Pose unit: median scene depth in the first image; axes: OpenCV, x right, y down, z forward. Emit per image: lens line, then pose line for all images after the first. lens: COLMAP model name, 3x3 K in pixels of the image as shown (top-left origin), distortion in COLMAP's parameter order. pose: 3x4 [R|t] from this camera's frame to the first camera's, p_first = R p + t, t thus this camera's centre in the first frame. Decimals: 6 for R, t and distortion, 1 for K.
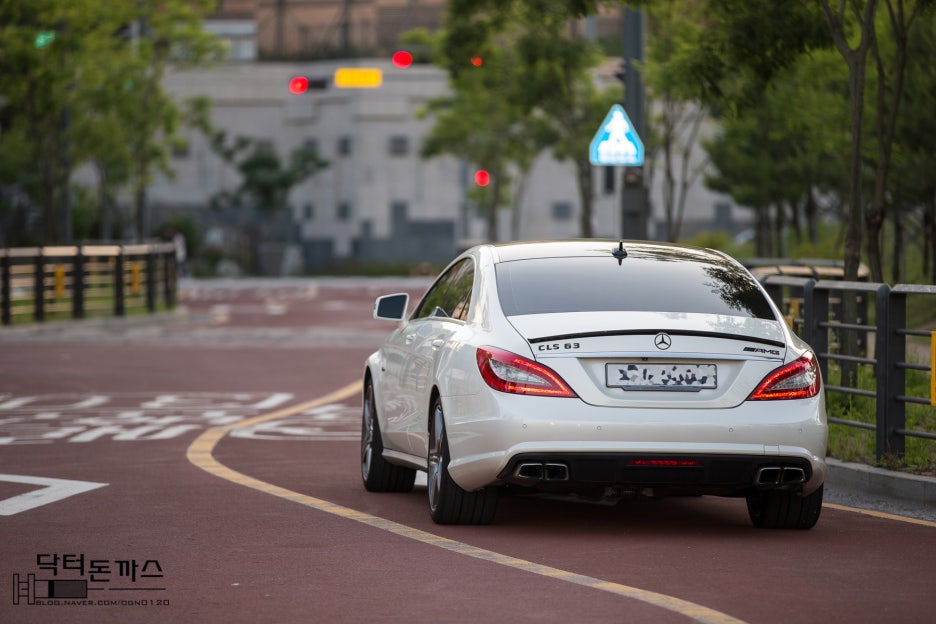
lens RADIAL K [[5701.4, 0, 468.3], [0, 5701.4, 310.9], [0, 0, 1]] dist [1.462757, 0.000000]
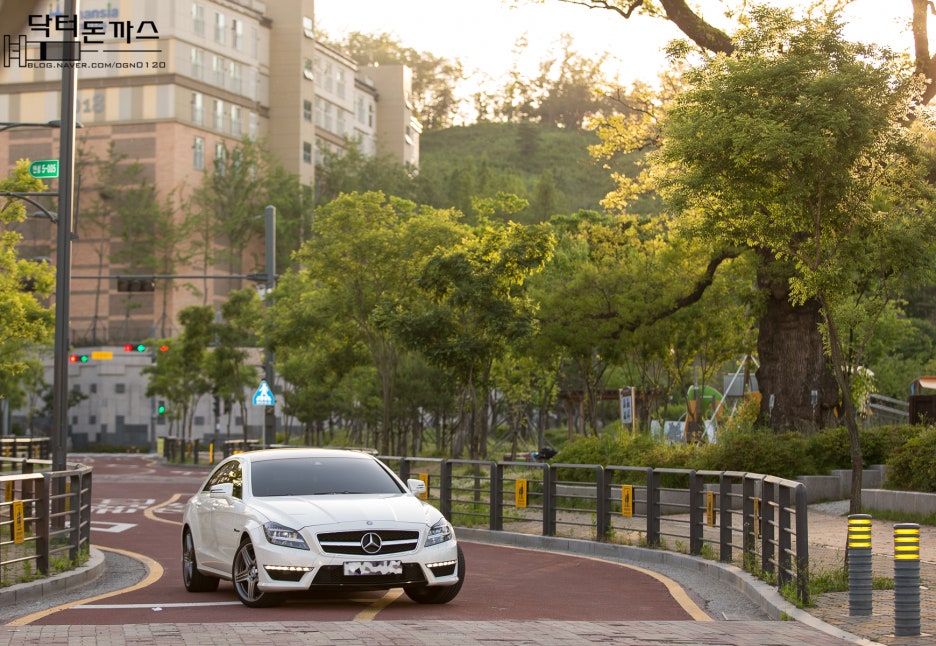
lens RADIAL K [[3083.7, 0, 463.3], [0, 3083.7, 320.5], [0, 0, 1]] dist [-0.279161, 0.000000]
pose [[0.993508, 0.009073, 0.113396, -0.036006], [-0.003519, 0.998789, -0.049081, 0.001242], [-0.113704, 0.048363, 0.992337, -0.265511]]
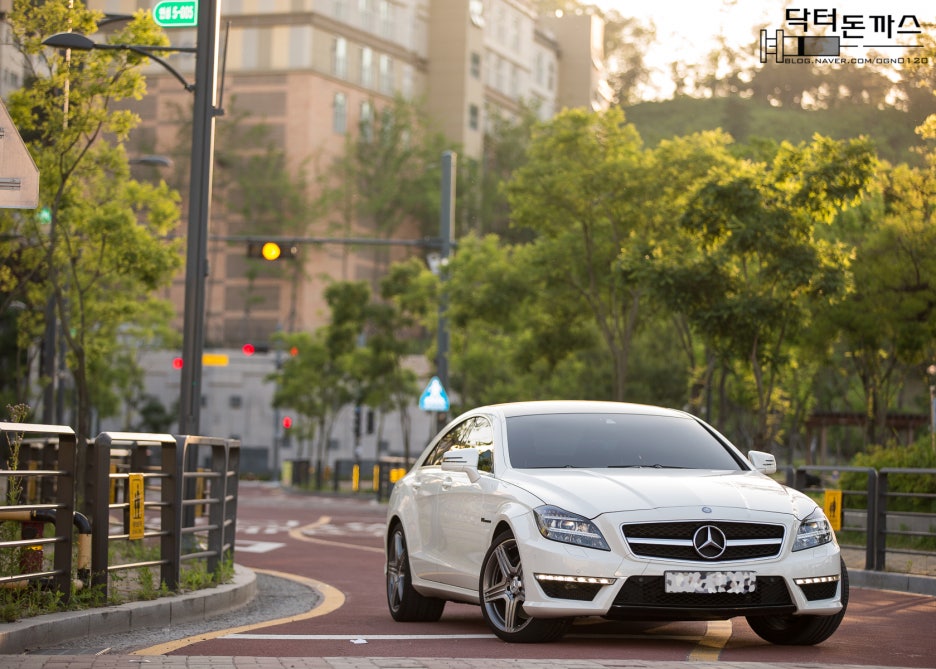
lens RADIAL K [[3691.9, 0, 475.8], [0, 3691.9, 340.9], [0, 0, 1]] dist [0.121770, 0.000000]
pose [[0.997021, 0.033445, 0.069503, -0.042453], [-0.030050, 0.998330, -0.049332, 0.009639], [-0.071037, 0.047096, 0.996361, -0.162658]]
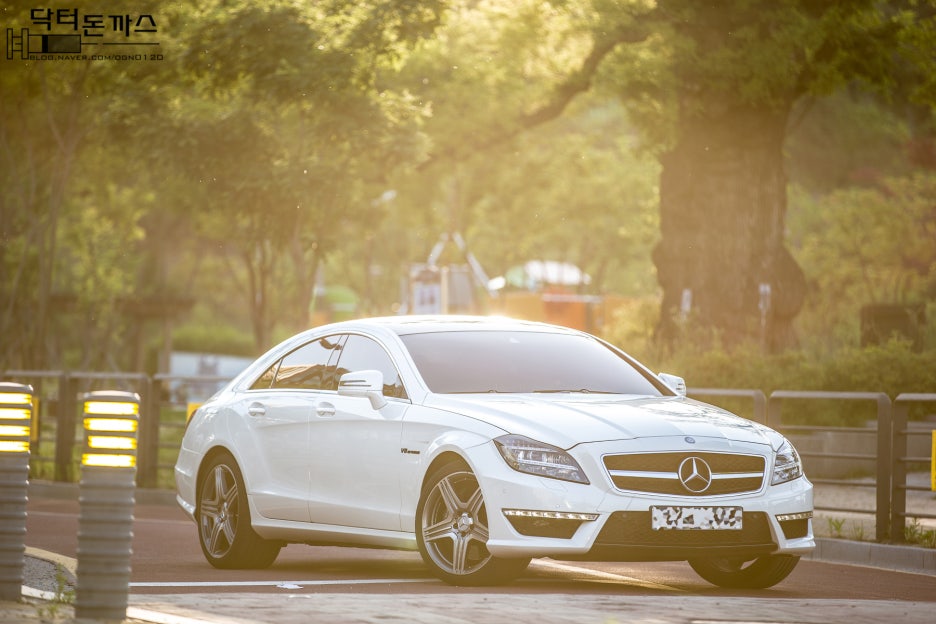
lens RADIAL K [[5701.4, 0, 468.0], [0, 5701.4, 313.4], [0, 0, 1]] dist [1.462757, 0.000000]
pose [[0.961456, 0.035908, 0.272603, -0.136239], [-0.028682, 0.999125, -0.030446, 0.012037], [-0.273458, 0.021454, 0.961645, -0.273557]]
